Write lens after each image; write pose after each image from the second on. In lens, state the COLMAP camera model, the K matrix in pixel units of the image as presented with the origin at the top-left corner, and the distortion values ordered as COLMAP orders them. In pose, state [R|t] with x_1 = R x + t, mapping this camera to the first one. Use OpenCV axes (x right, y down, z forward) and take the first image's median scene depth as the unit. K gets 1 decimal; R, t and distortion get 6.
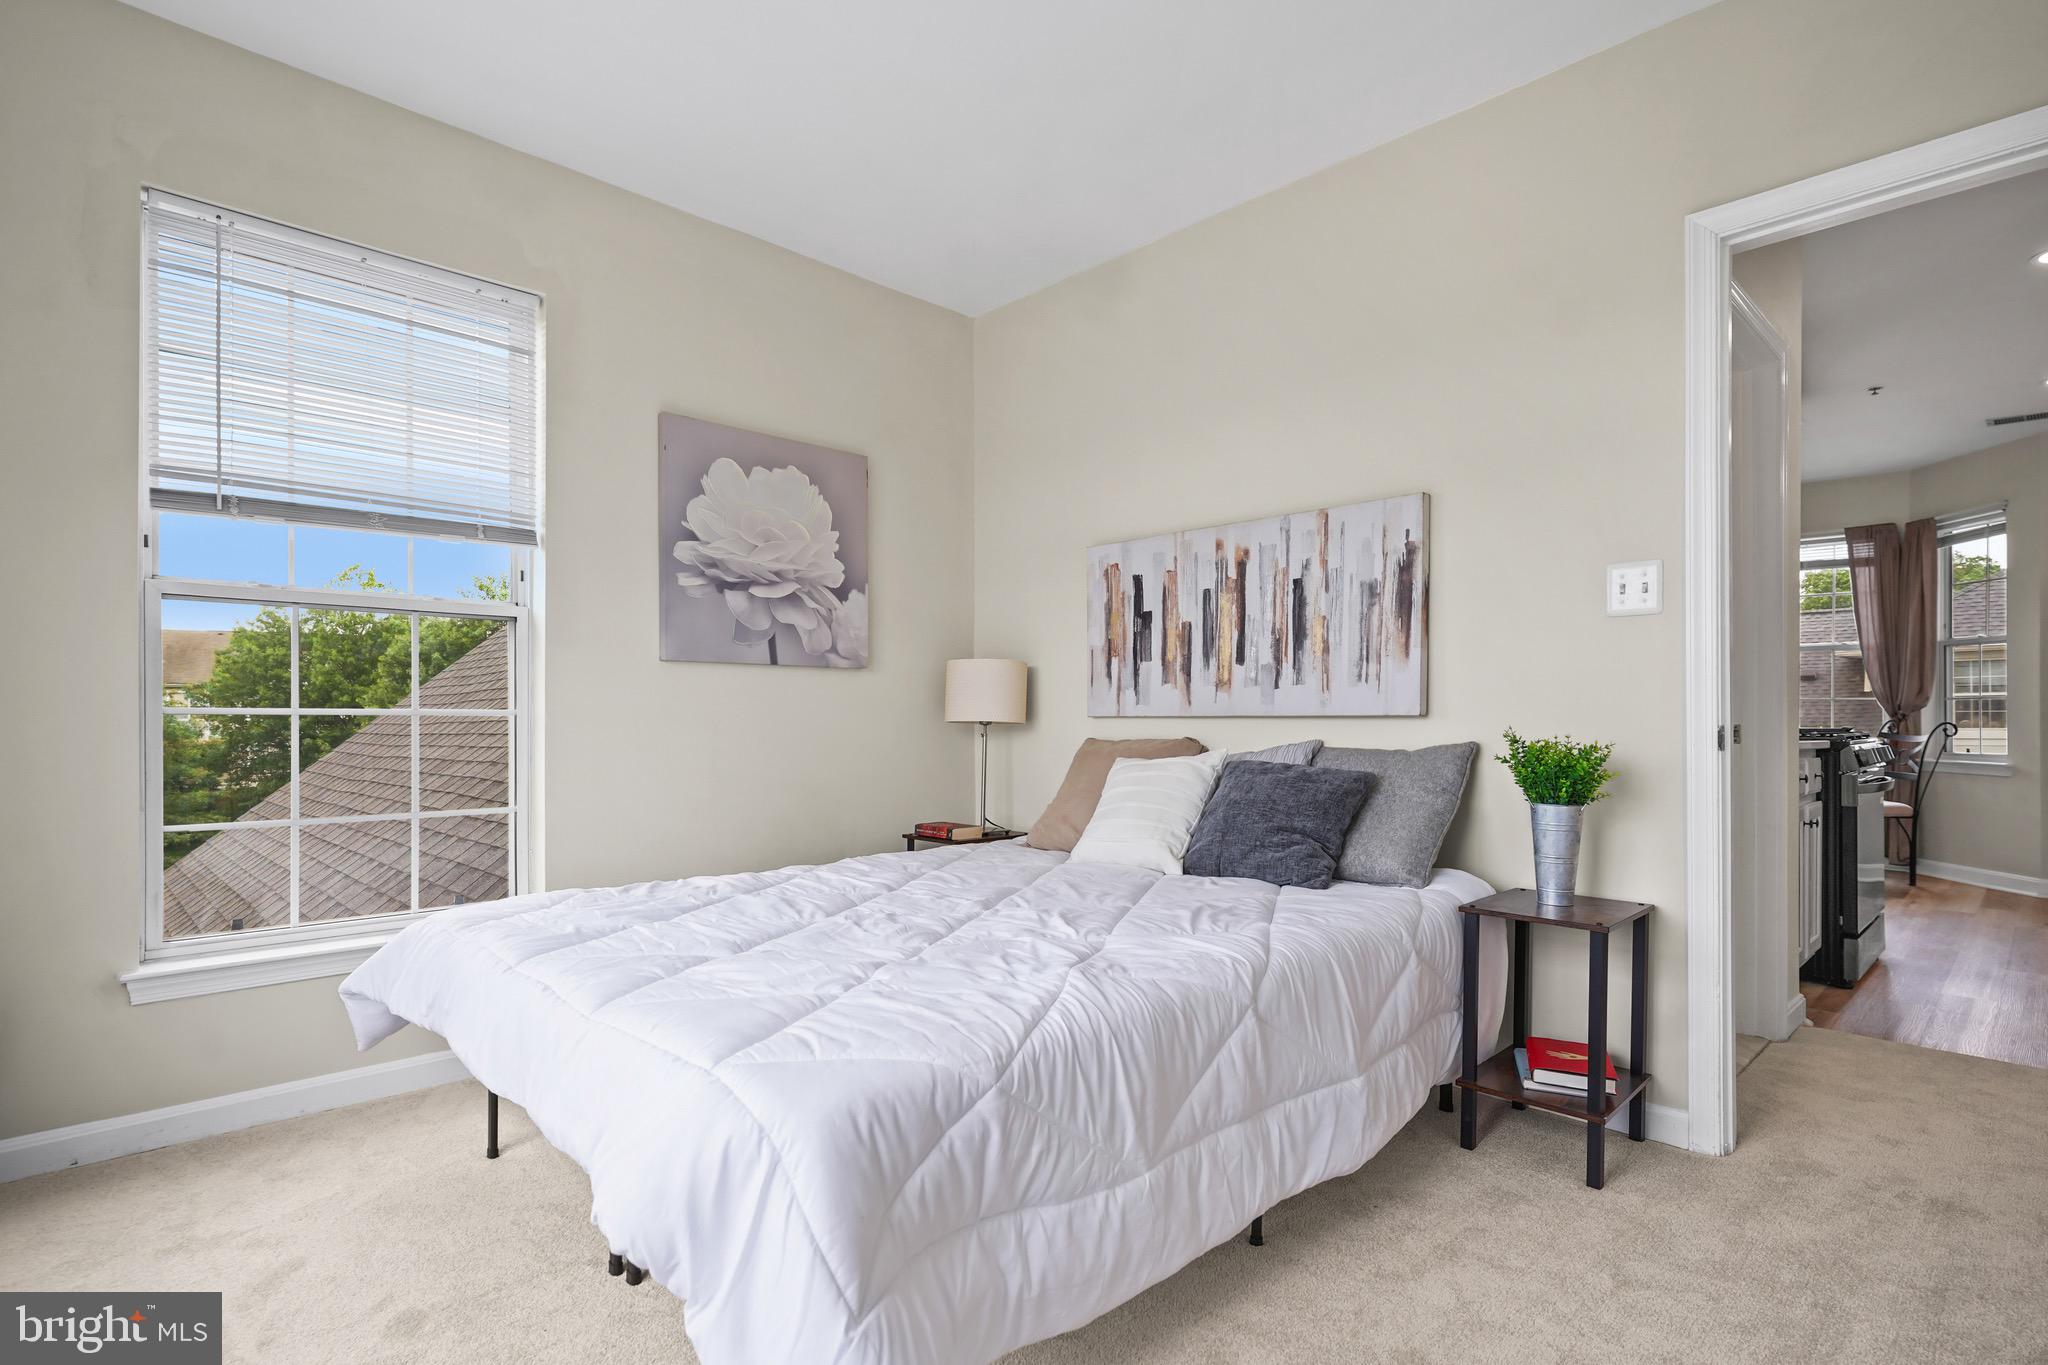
lens RADIAL K [[1003.5, 0, 1039.2], [0, 1003.5, 716.1], [0, 0, 1]] dist [0.006937, -0.001948]
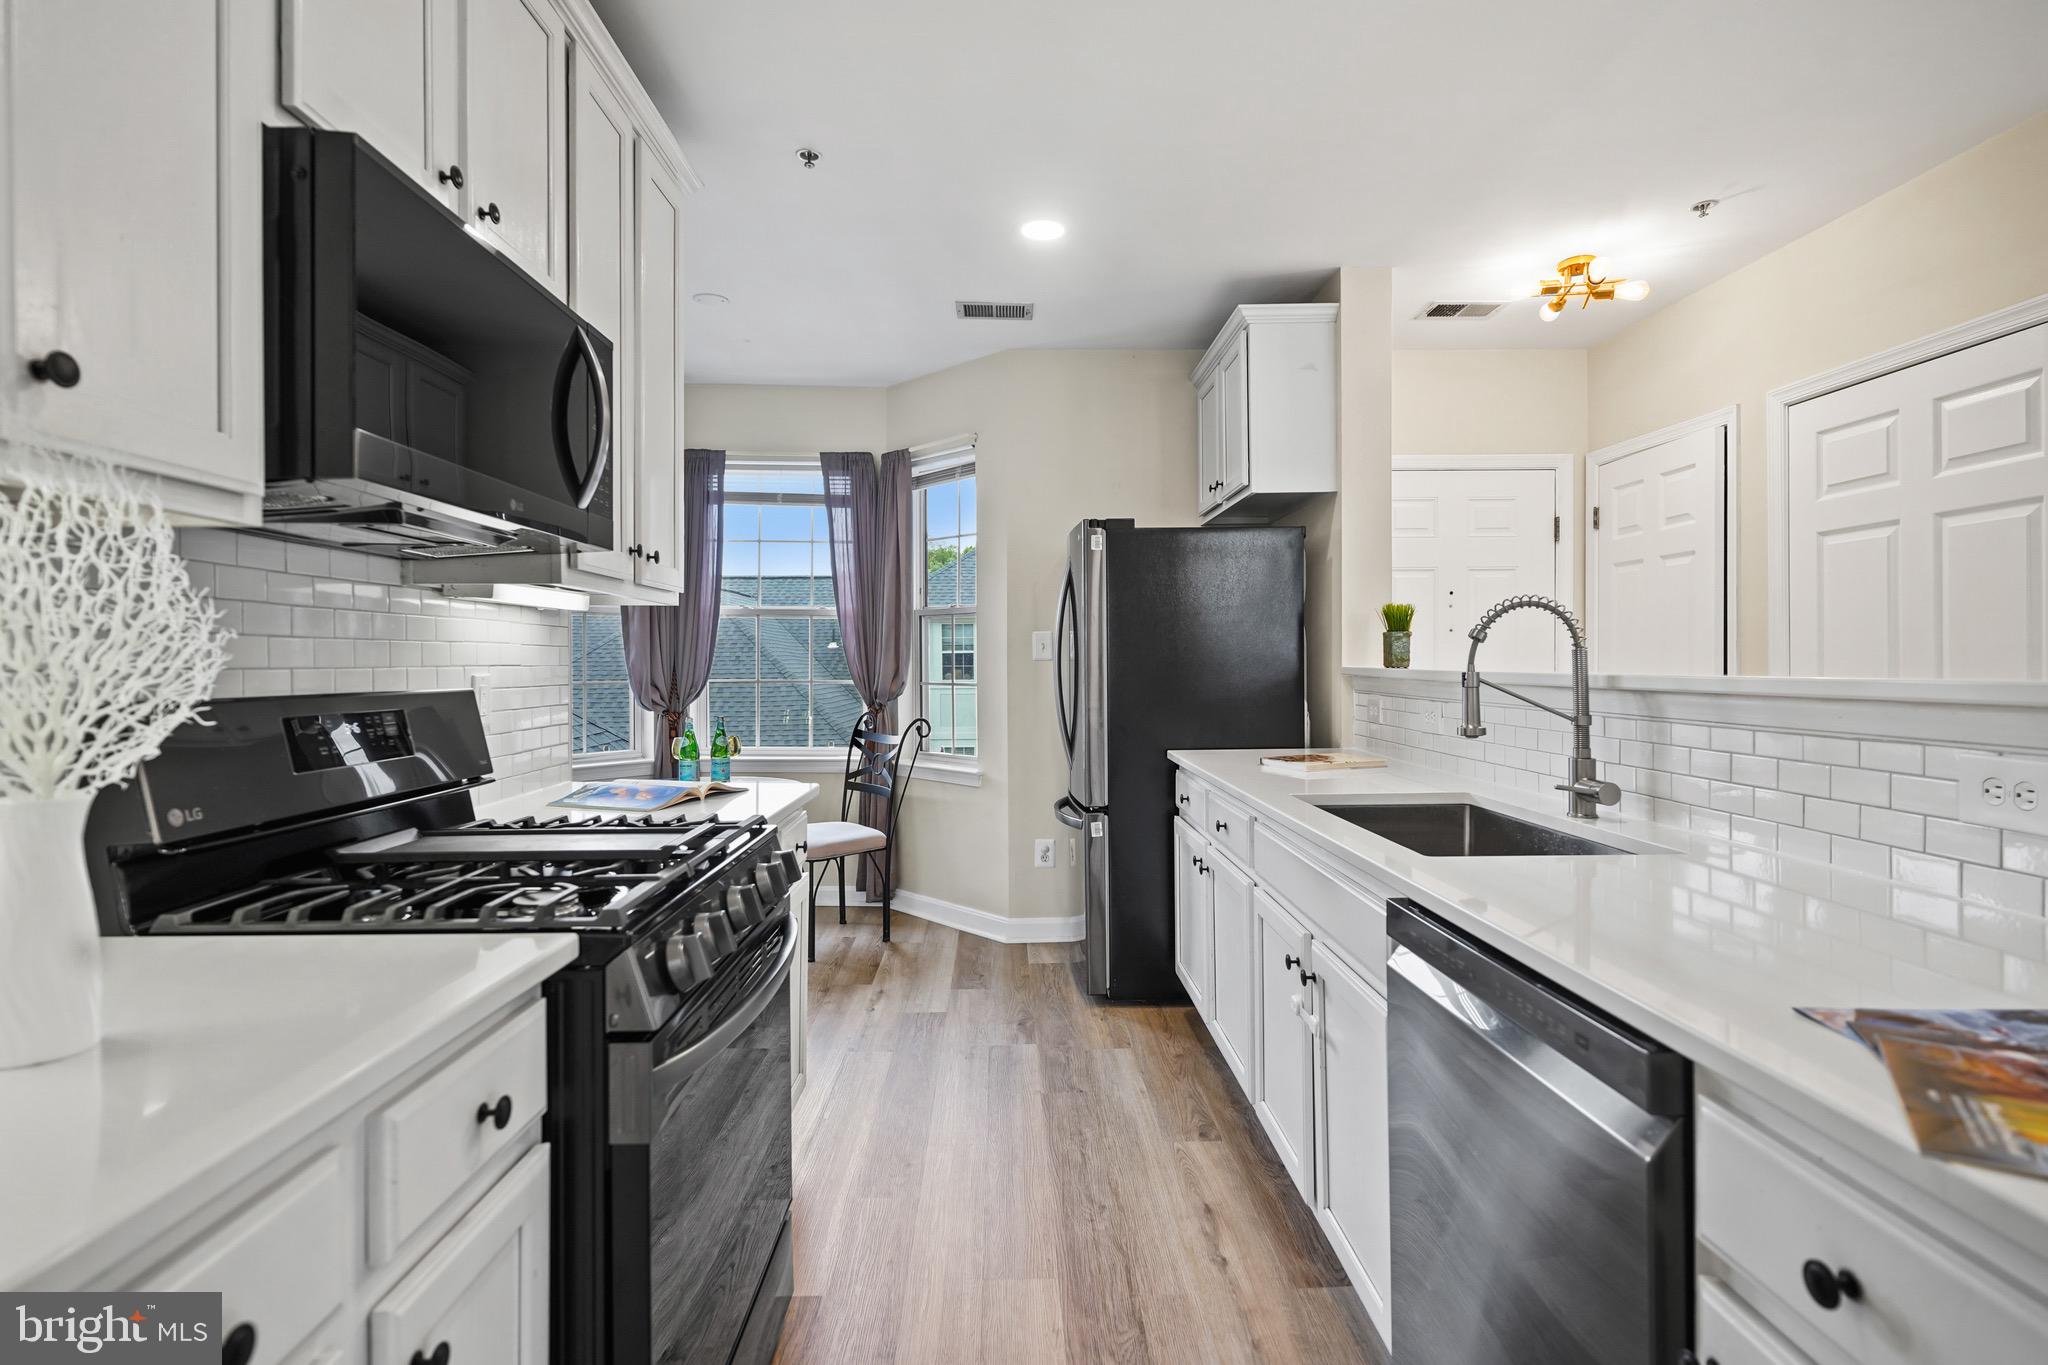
lens RADIAL K [[1003.5, 0, 1007.9], [0, 1003.5, 675.5], [0, 0, 1]] dist [0.006937, -0.001948]
pose [[0.696062, -0.011504, 0.717889, 0.570969], [0.002302, 0.999902, 0.013791, -0.050569], [-0.717978, -0.007947, 0.696021, 0.603739]]
